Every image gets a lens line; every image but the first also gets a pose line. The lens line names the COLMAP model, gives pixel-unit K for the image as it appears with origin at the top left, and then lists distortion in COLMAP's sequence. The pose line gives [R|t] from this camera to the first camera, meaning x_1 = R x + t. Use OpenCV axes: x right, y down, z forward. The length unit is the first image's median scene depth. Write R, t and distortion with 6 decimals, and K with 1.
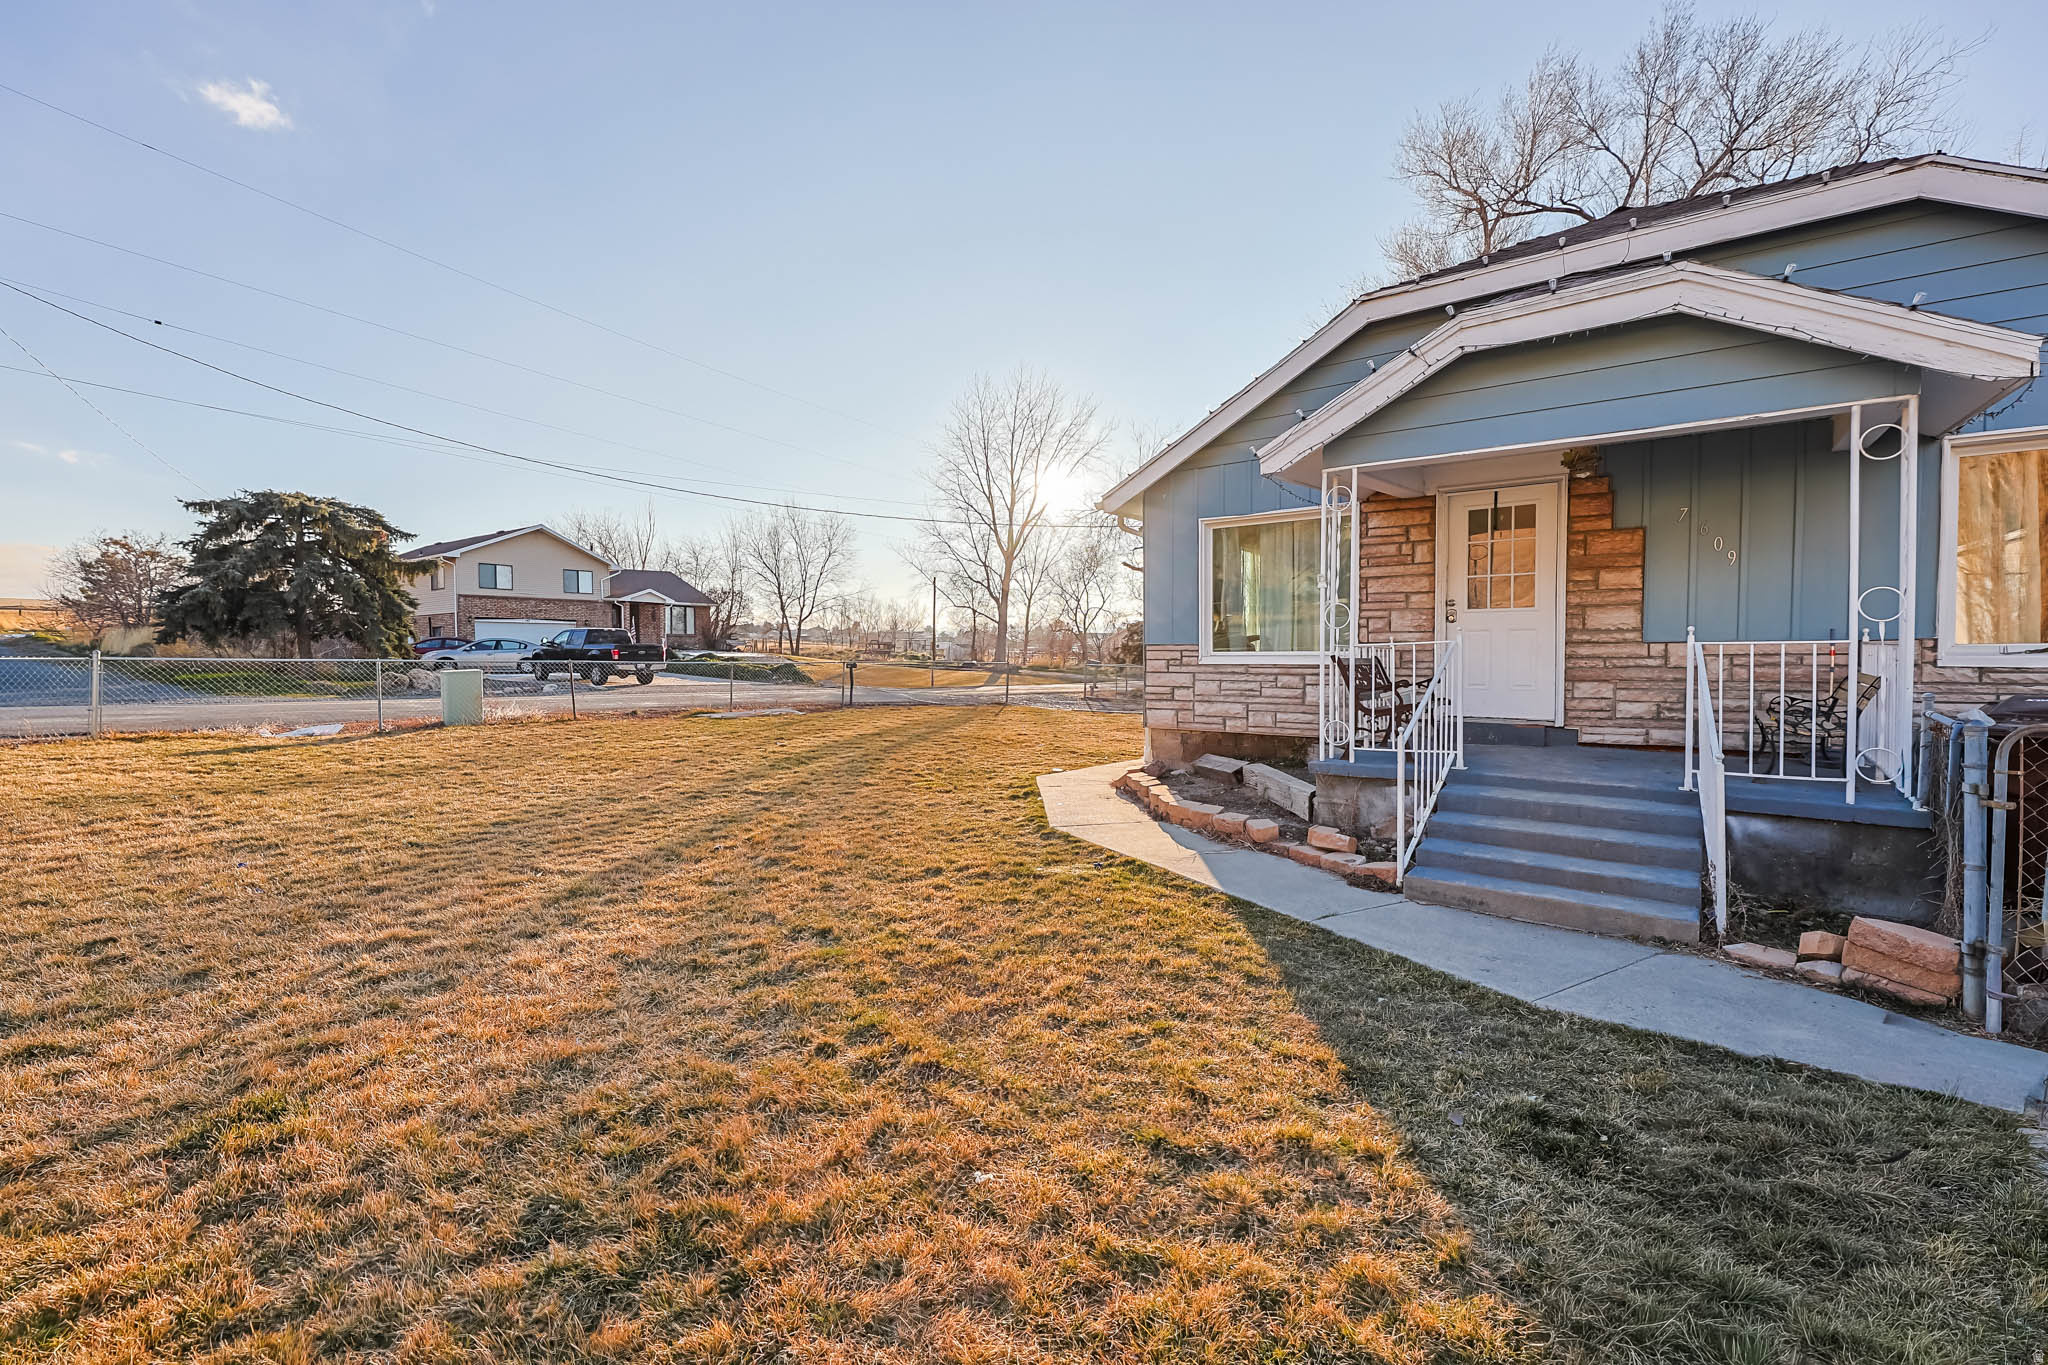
lens RADIAL K [[872.6, 0, 1029.7], [0, 872.6, 674.3], [0, 0, 1]] dist [-0.001305, -0.000493]
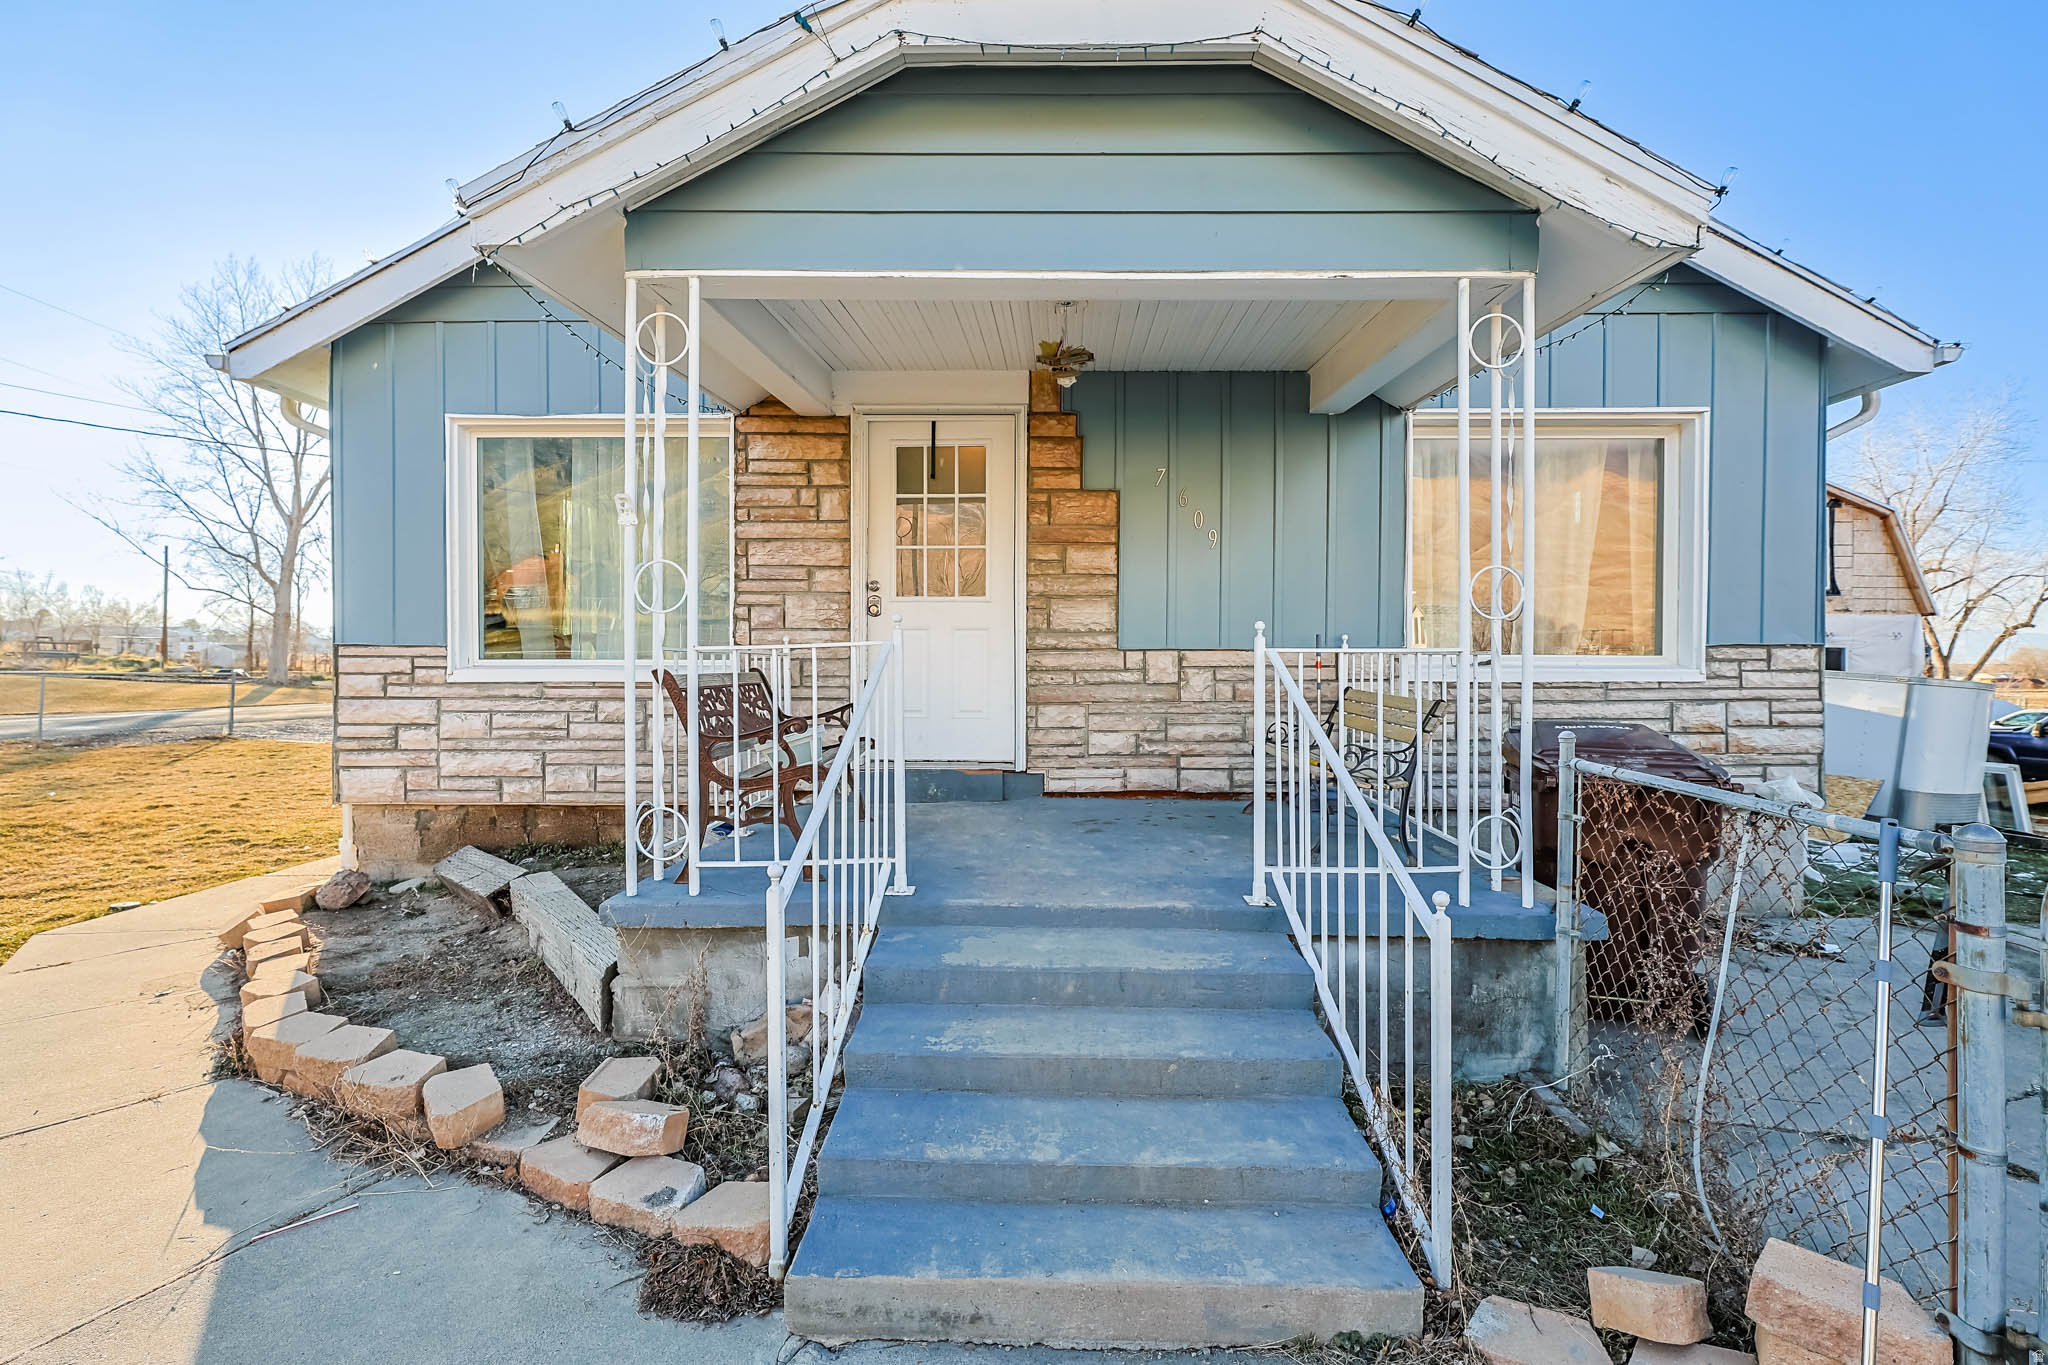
lens RADIAL K [[872.6, 0, 1029.7], [0, 872.6, 674.3], [0, 0, 1]] dist [-0.001305, -0.000493]
pose [[0.802325, -0.006645, 0.596851, 0.204804], [0.010873, 0.999935, -0.003484, -0.013586], [-0.596789, 0.009285, 0.802345, 0.446632]]
